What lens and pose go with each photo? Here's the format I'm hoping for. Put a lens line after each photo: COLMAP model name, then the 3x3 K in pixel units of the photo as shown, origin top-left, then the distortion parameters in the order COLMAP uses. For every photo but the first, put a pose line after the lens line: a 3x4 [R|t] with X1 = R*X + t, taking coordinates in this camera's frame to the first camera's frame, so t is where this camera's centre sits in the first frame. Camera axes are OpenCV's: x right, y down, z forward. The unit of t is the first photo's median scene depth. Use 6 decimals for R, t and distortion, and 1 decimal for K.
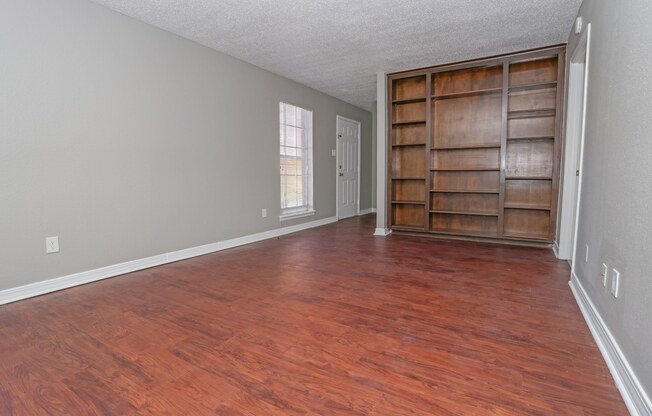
lens RADIAL K [[321.4, 0, 324.6], [0, 321.4, 206.7], [0, 0, 1]] dist [0.000488, 0.001025]
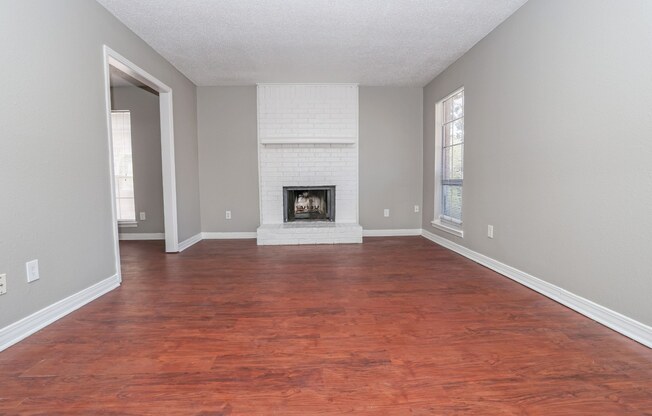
lens RADIAL K [[321.4, 0, 322.8], [0, 321.4, 207.0], [0, 0, 1]] dist [0.000488, 0.001025]
pose [[-0.826918, 0.060596, -0.559048, 0.462326], [-0.036467, 0.986305, 0.160848, -0.178137], [0.561139, 0.153395, -0.813384, 1.843653]]
